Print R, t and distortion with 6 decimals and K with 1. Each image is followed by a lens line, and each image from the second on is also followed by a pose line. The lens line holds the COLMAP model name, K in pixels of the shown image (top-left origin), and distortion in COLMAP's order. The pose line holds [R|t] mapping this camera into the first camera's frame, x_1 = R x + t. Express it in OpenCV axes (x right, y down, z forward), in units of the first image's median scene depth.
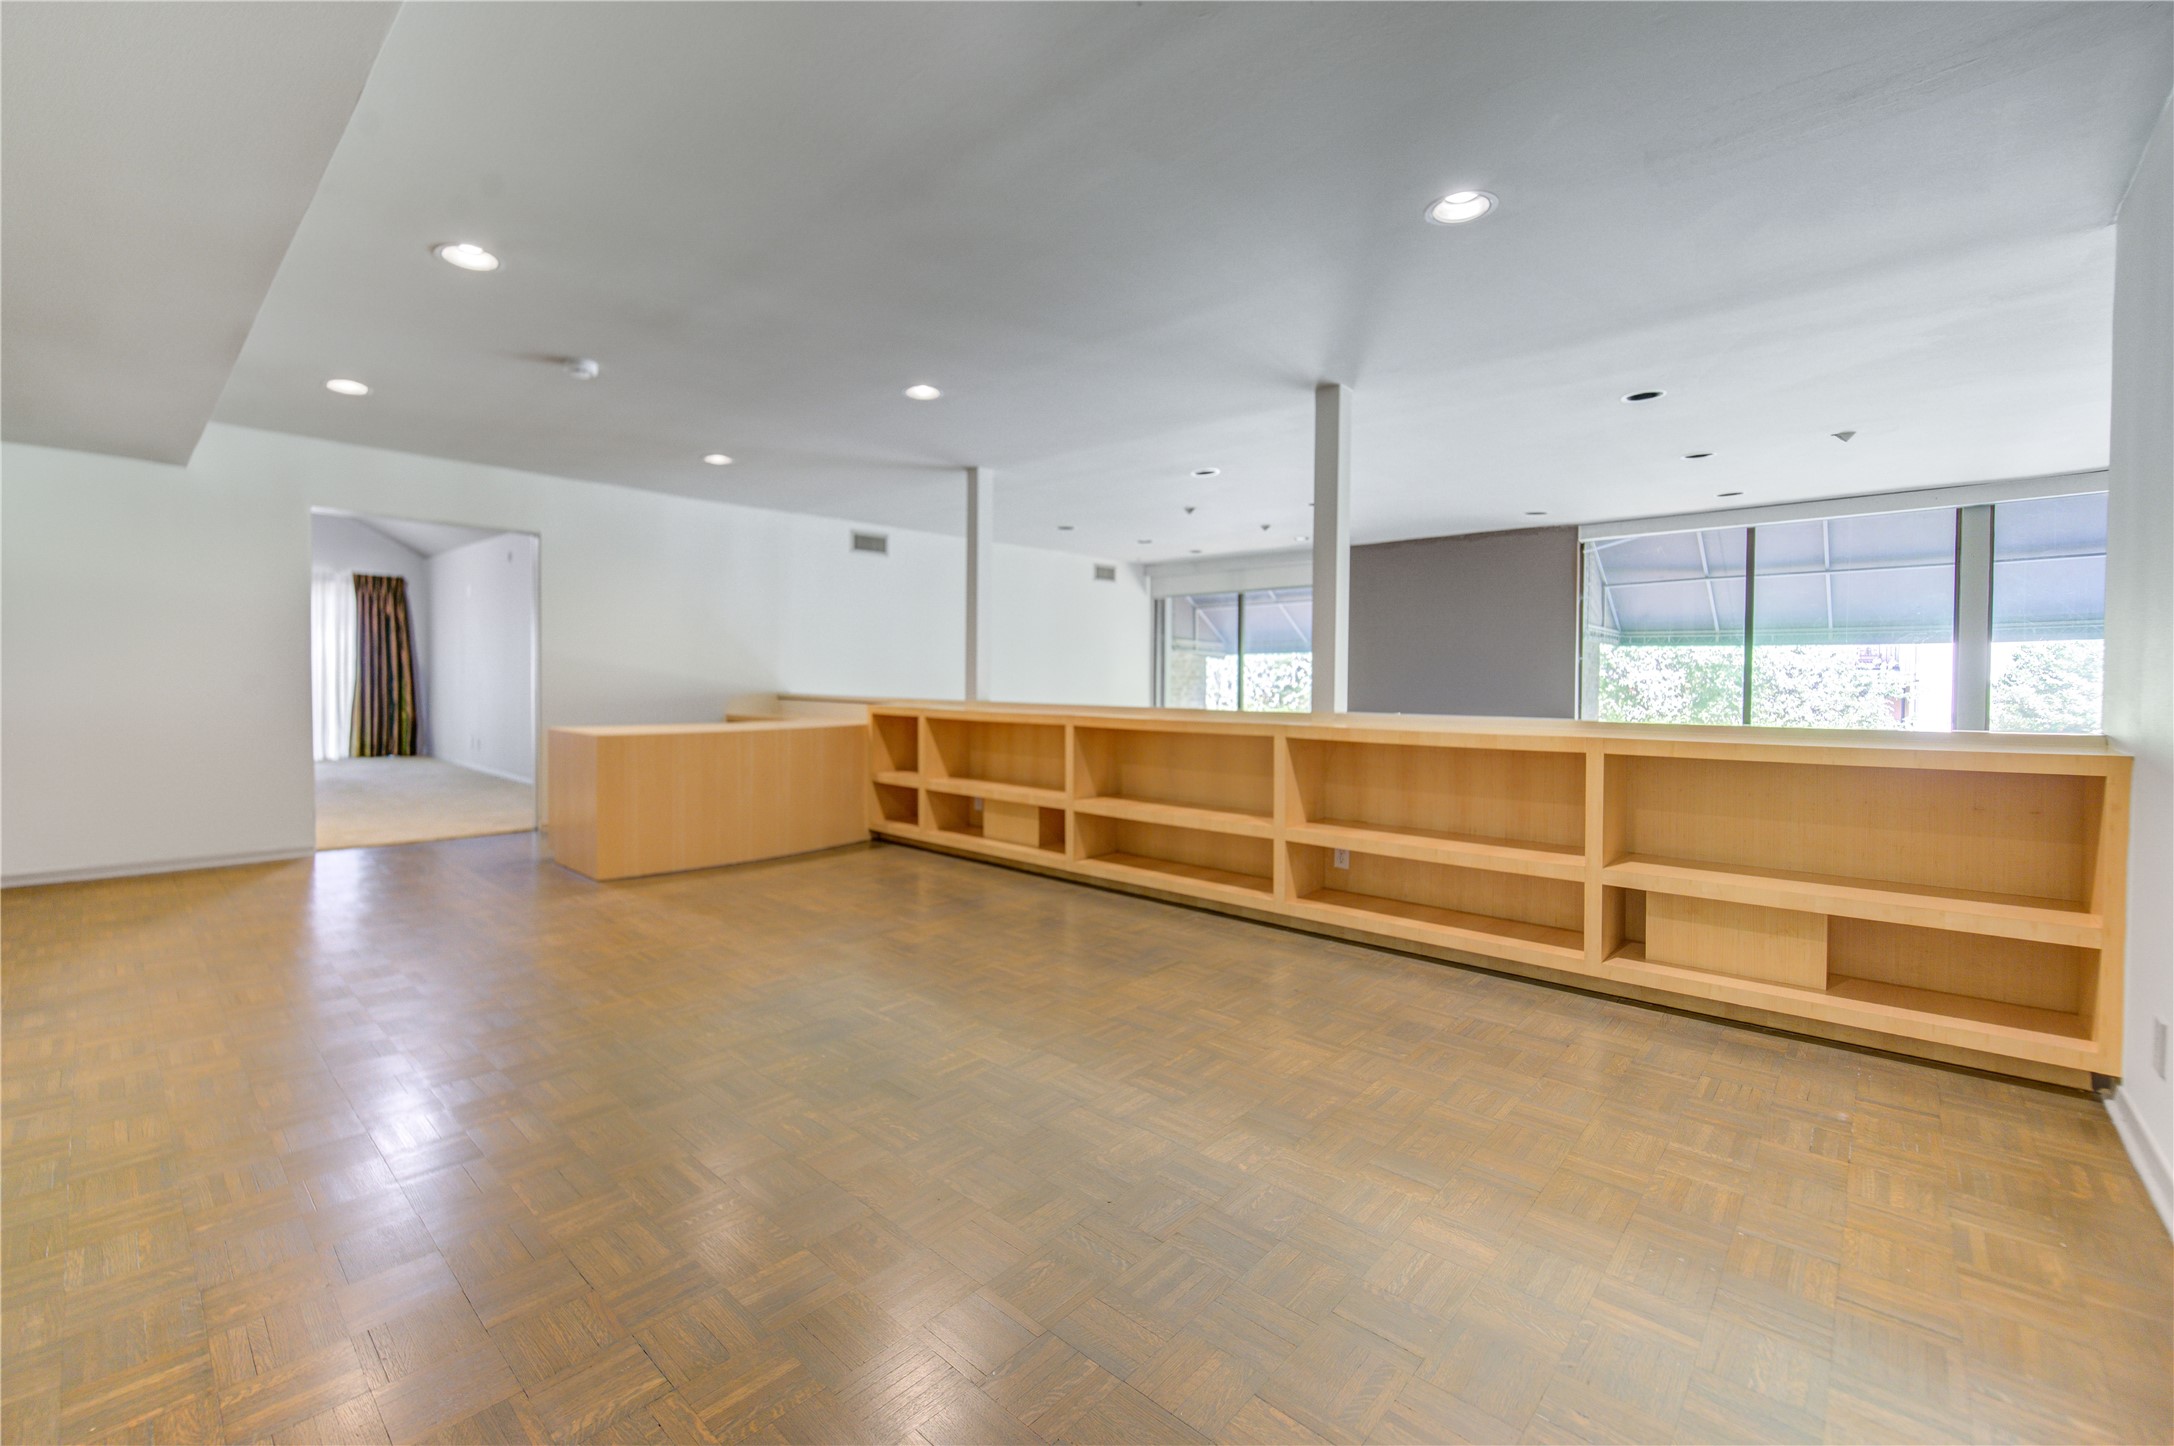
lens RADIAL K [[890.6, 0, 998.4], [0, 890.6, 699.2], [0, 0, 1]] dist [-0.006500, -0.002562]
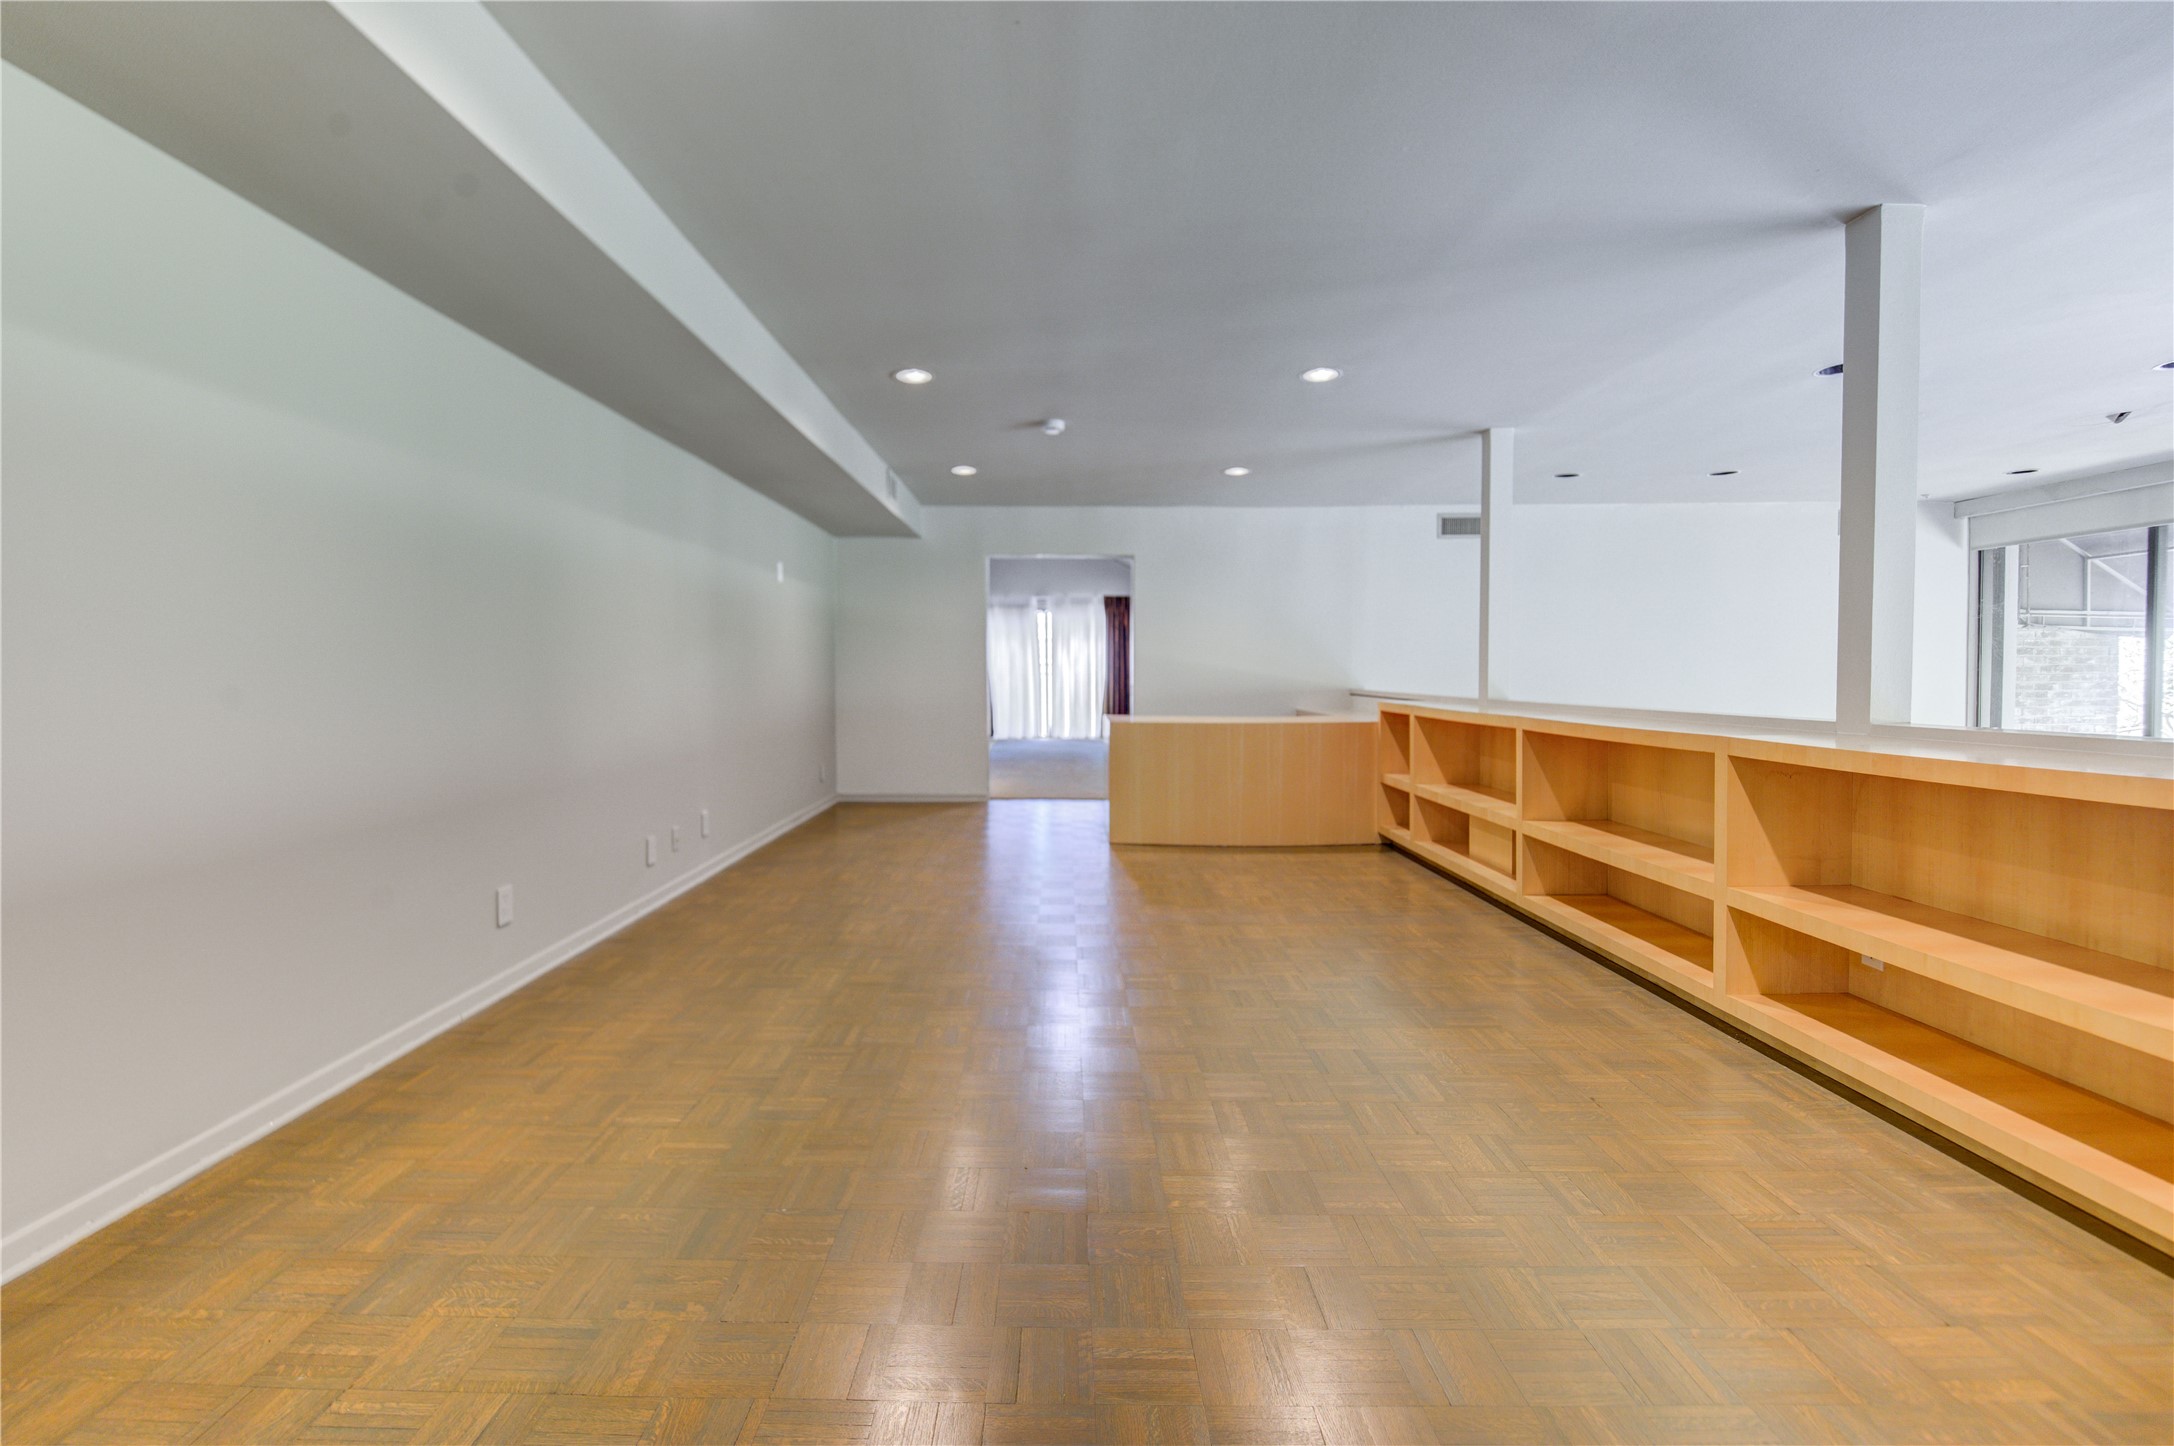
lens RADIAL K [[890.6, 0, 1075.6], [0, 890.6, 706.6], [0, 0, 1]] dist [-0.006500, -0.002562]
pose [[0.690565, 0.019765, -0.723000, 0.338966], [-0.011219, 0.999799, 0.016616, -0.000572], [0.723183, -0.003363, 0.690648, 0.115806]]
